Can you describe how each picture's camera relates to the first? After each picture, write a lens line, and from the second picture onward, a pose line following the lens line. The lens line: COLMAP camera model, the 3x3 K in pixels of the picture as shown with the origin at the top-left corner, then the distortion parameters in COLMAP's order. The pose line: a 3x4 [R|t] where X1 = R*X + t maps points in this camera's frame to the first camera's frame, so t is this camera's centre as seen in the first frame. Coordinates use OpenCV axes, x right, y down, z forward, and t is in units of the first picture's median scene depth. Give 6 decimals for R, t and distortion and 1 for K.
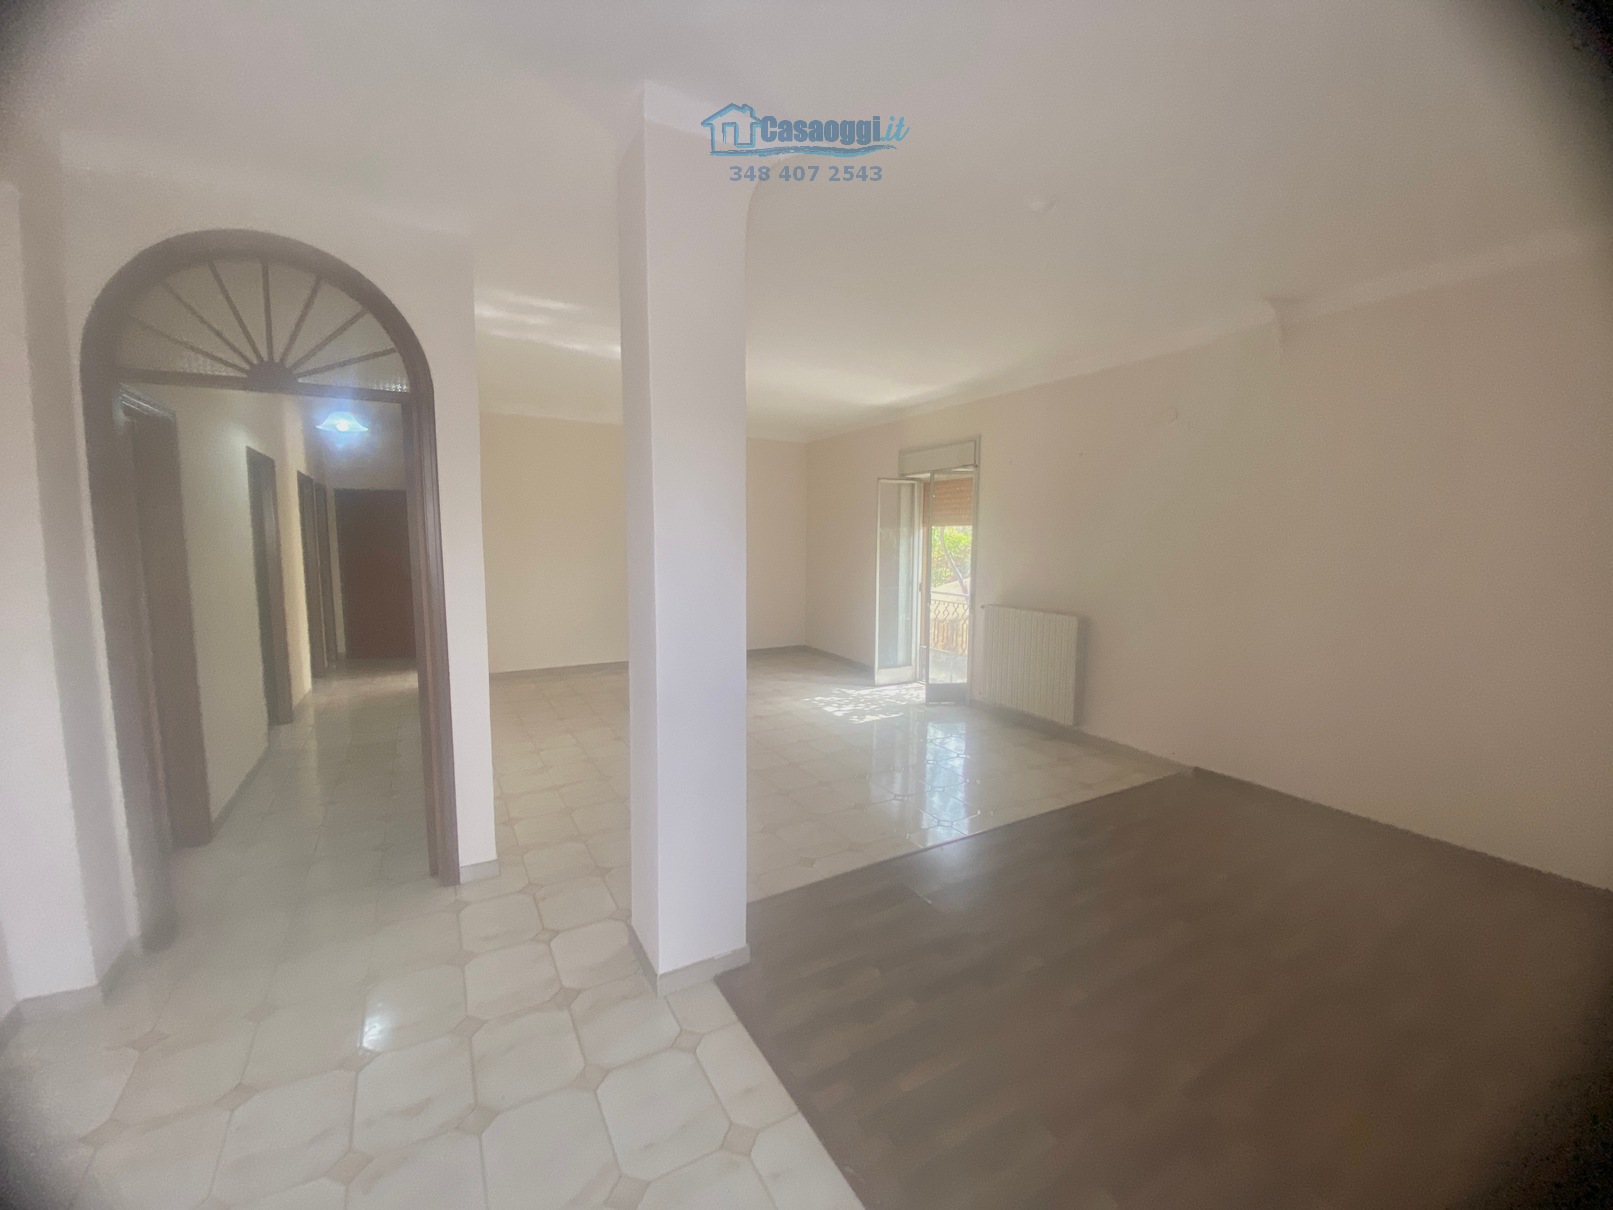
lens RADIAL K [[648.9, 0, 802.4], [0, 648.9, 610.6], [0, 0, 1]] dist [0.018527, -0.020682]
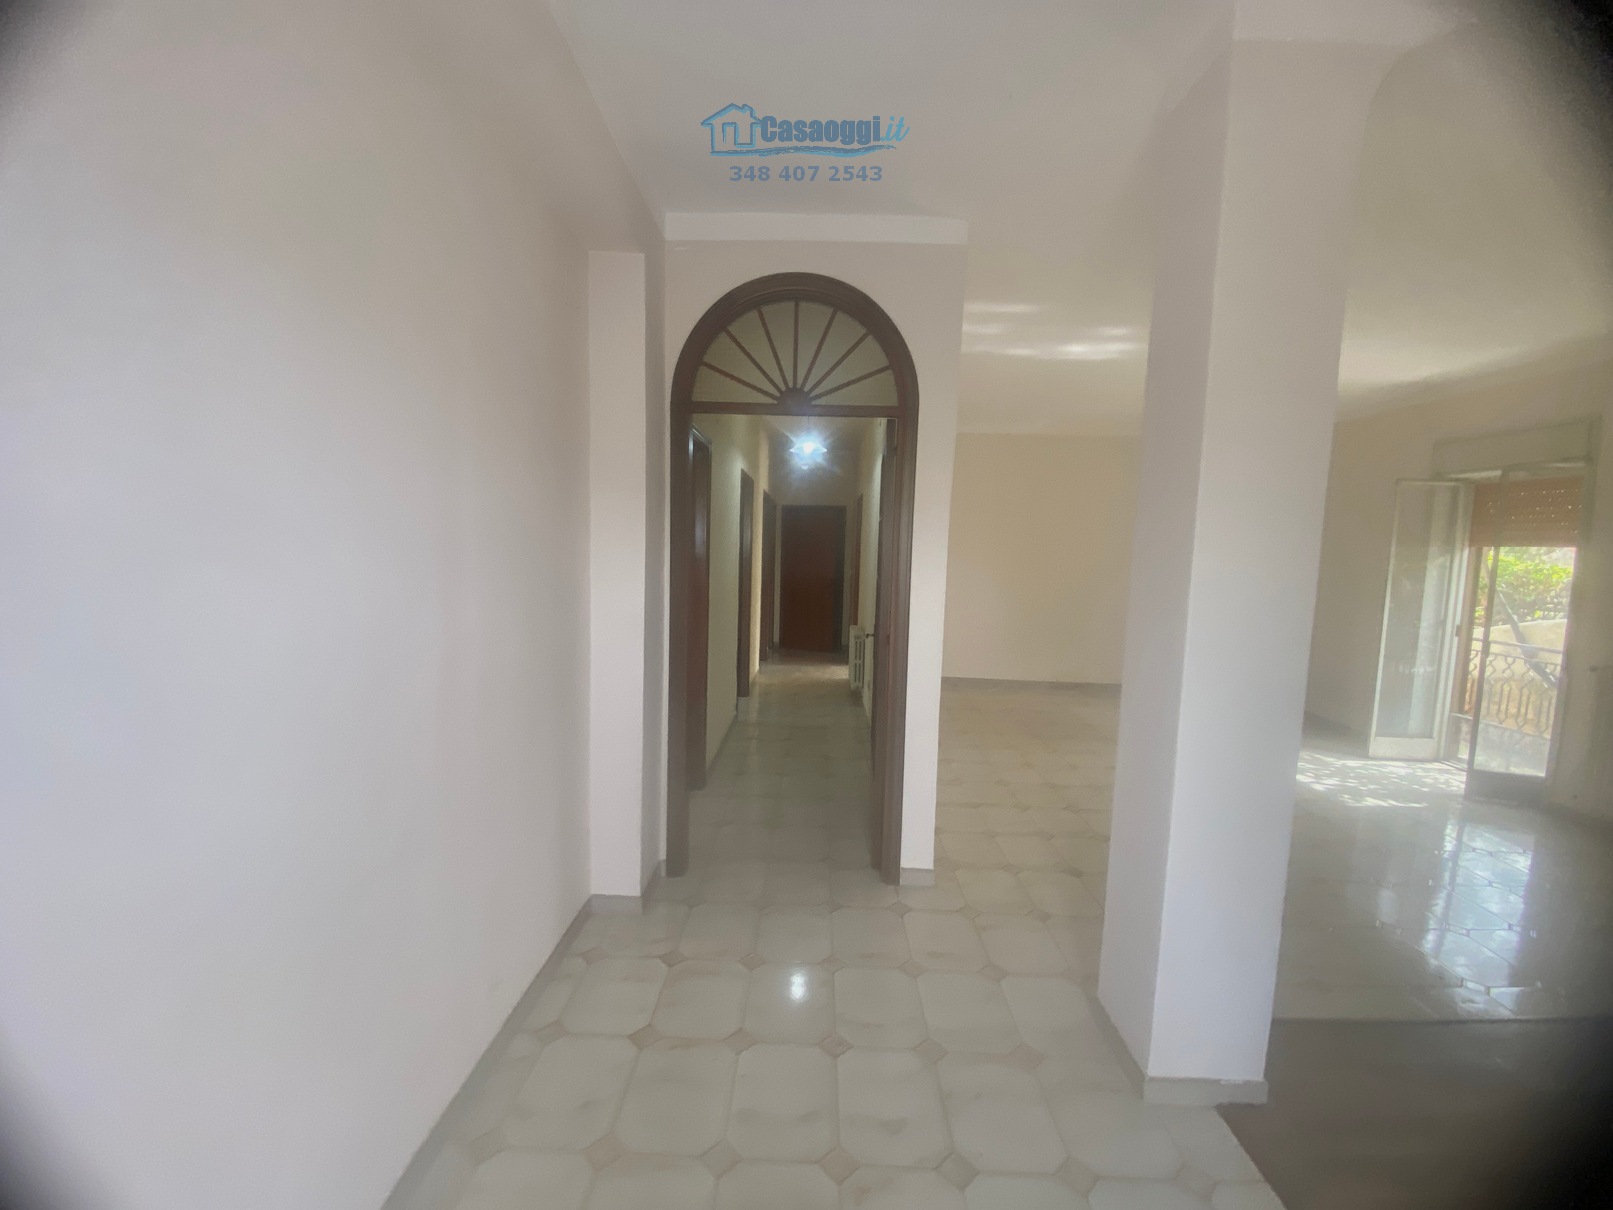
lens RADIAL K [[655.0, 0, 803.2], [0, 655.0, 605.1], [0, 0, 1]] dist [0.020181, -0.020506]
pose [[0.851247, 0.068522, -0.520273, -0.069543], [-0.084950, 0.996355, -0.007767, 0.003320], [0.517844, 0.050809, 0.853965, 0.013903]]
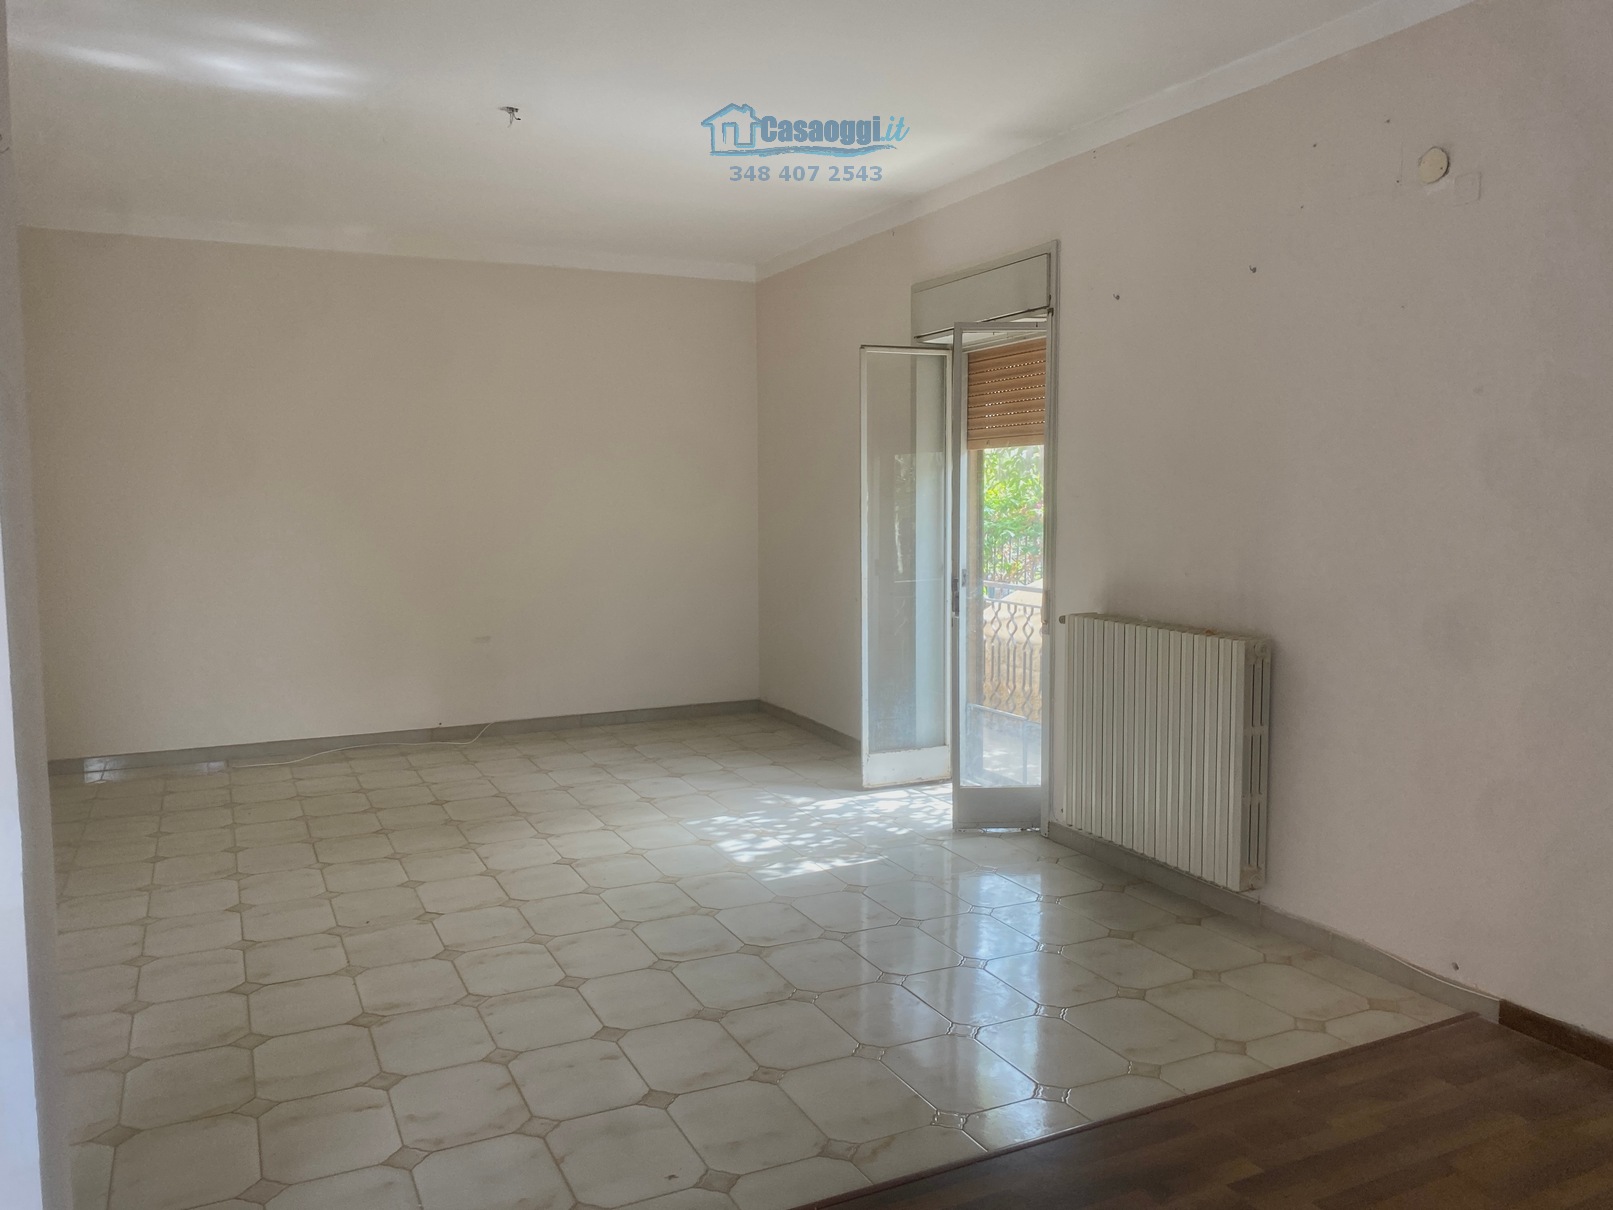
lens RADIAL K [[1225.7, 0, 806.5], [0, 1225.7, 605.0], [0, 0, 1]] dist [-0.012271, -0.005765]
pose [[0.997809, -0.006434, -0.065848, 0.151459], [0.005268, 0.999827, -0.017853, -0.001583], [0.065952, 0.017467, 0.997670, 0.137131]]
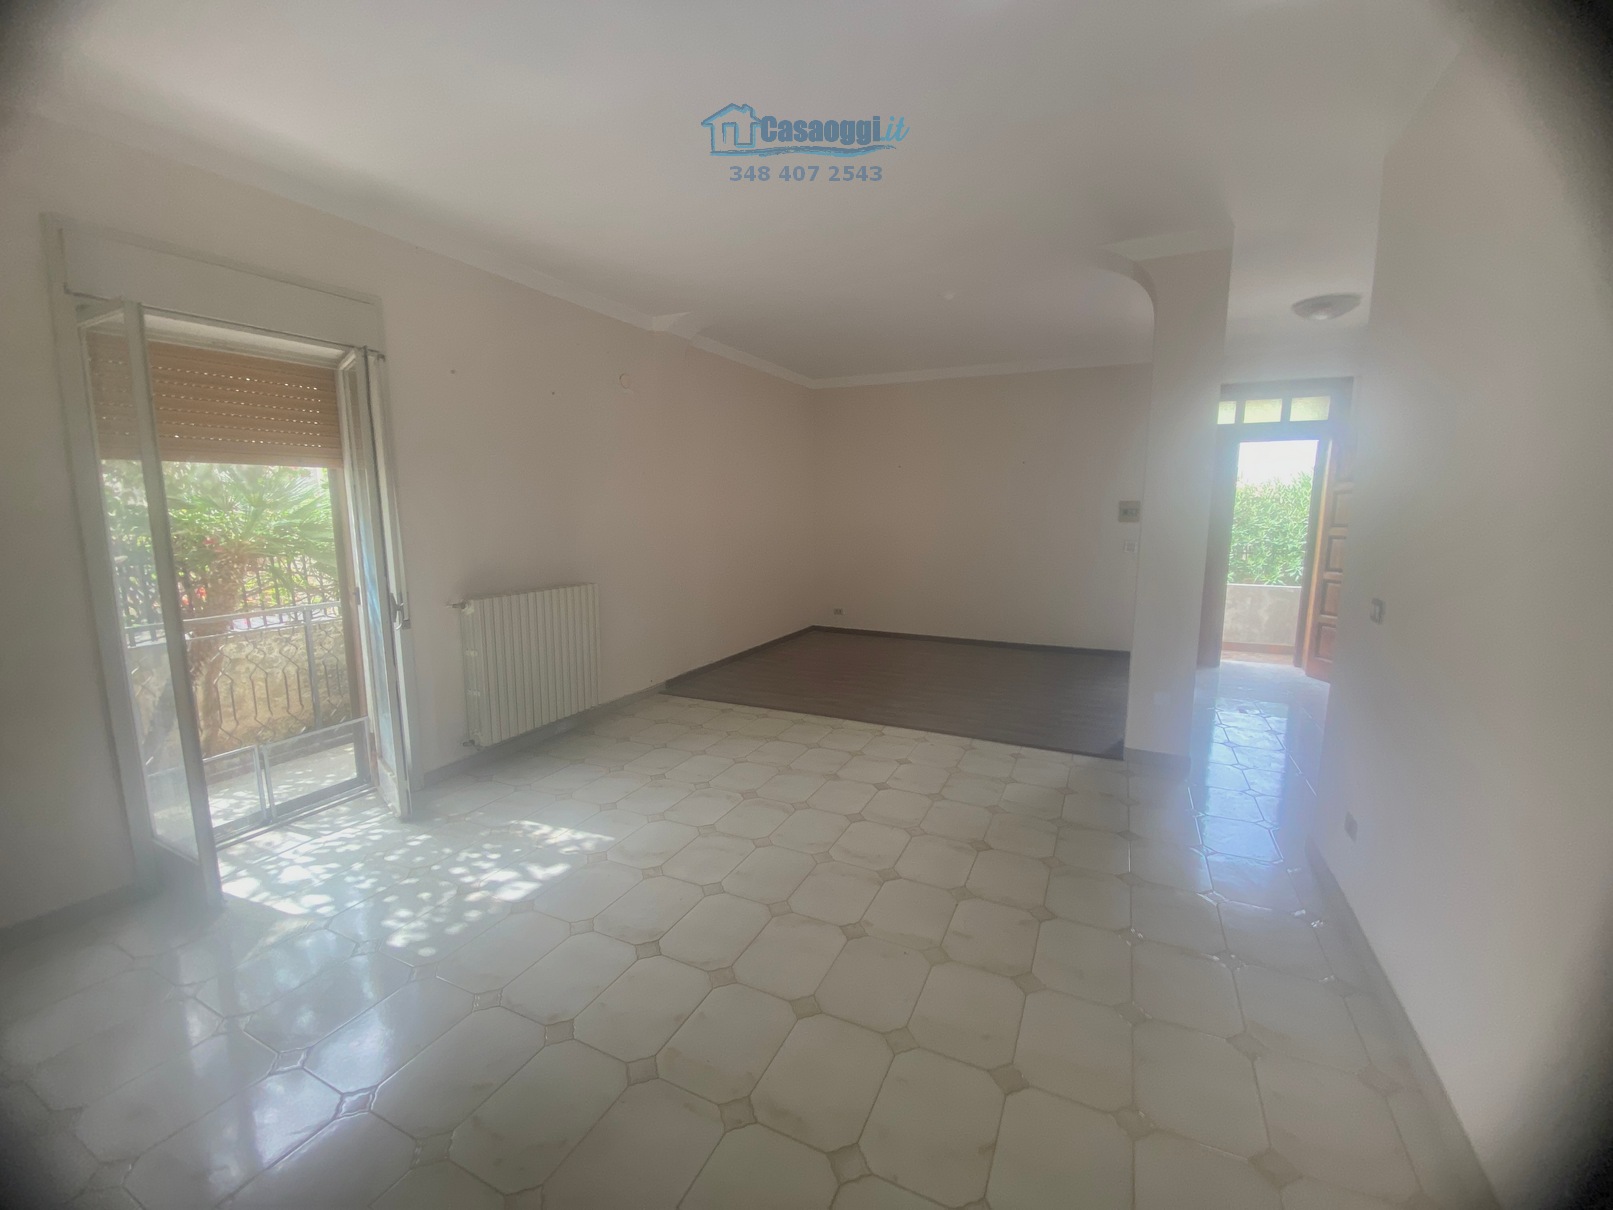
lens RADIAL K [[655.0, 0, 803.2], [0, 655.0, 605.1], [0, 0, 1]] dist [0.020181, -0.020506]
pose [[-0.571705, -0.126677, 0.810621, -0.389151], [0.091520, 0.971996, 0.216442, -0.106389], [-0.815339, 0.197929, -0.544102, 1.034592]]
